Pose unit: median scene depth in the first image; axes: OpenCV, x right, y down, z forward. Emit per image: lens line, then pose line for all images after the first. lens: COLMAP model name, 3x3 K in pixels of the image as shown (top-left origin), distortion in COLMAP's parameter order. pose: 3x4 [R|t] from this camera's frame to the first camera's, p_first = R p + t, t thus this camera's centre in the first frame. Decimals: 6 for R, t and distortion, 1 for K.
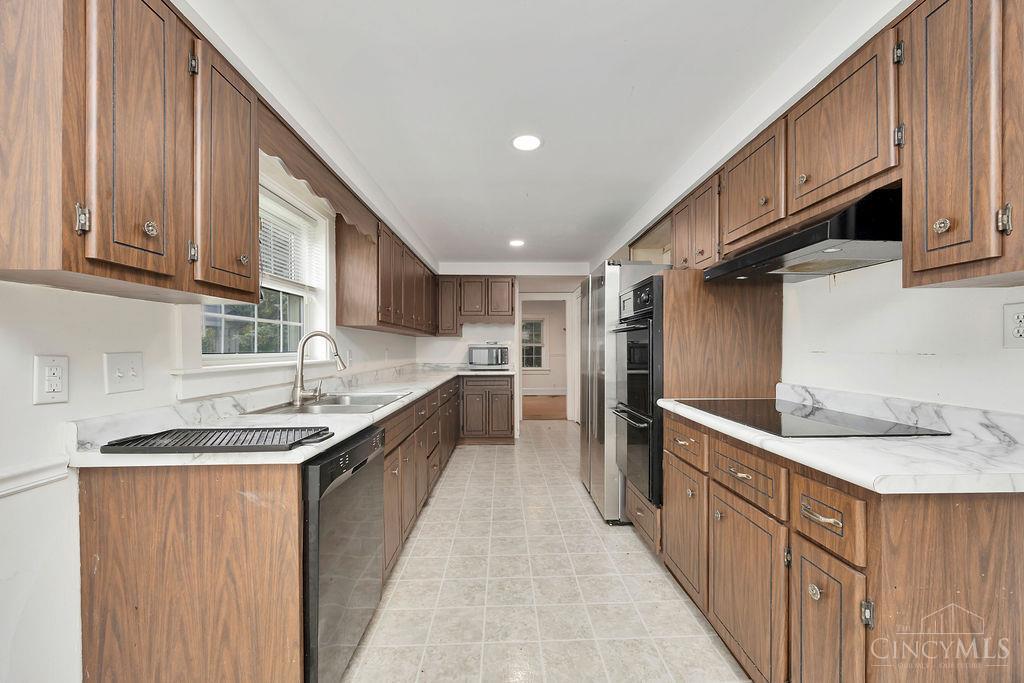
lens RADIAL K [[397.0, 0, 516.9], [0, 397.0, 352.8], [0, 0, 1]] dist [-0.001440, 0.000185]
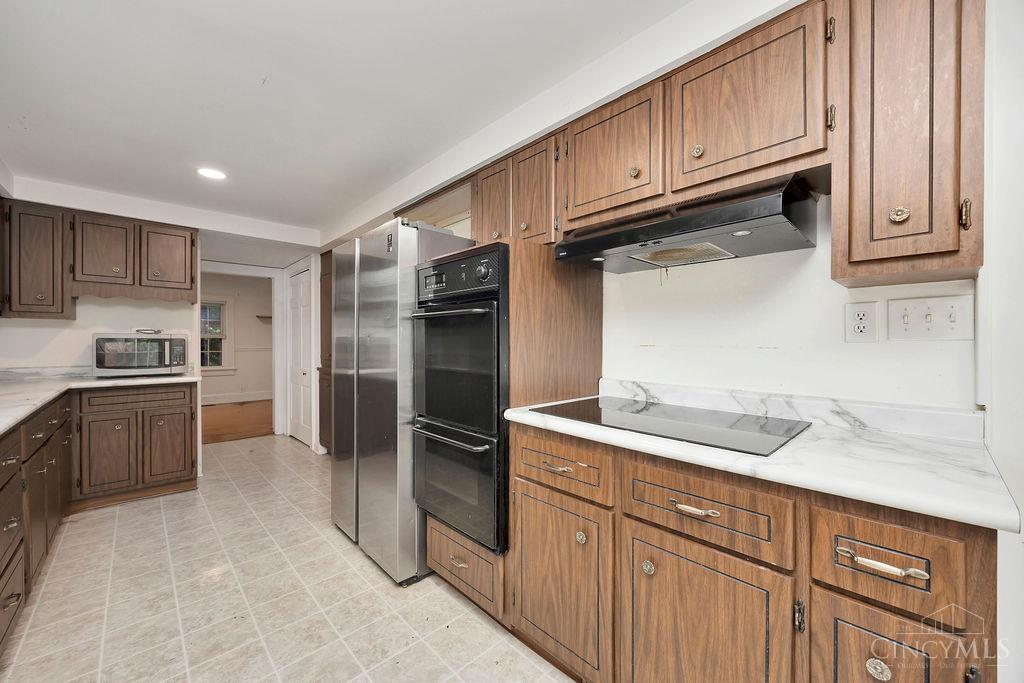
lens RADIAL K [[397.0, 0, 513.4], [0, 397.0, 342.8], [0, 0, 1]] dist [-0.001440, 0.000185]
pose [[0.747716, 0.001385, 0.664017, -0.167118], [0.003808, 0.999972, -0.006374, -0.004474], [-0.664008, 0.007295, 0.747690, 0.586098]]
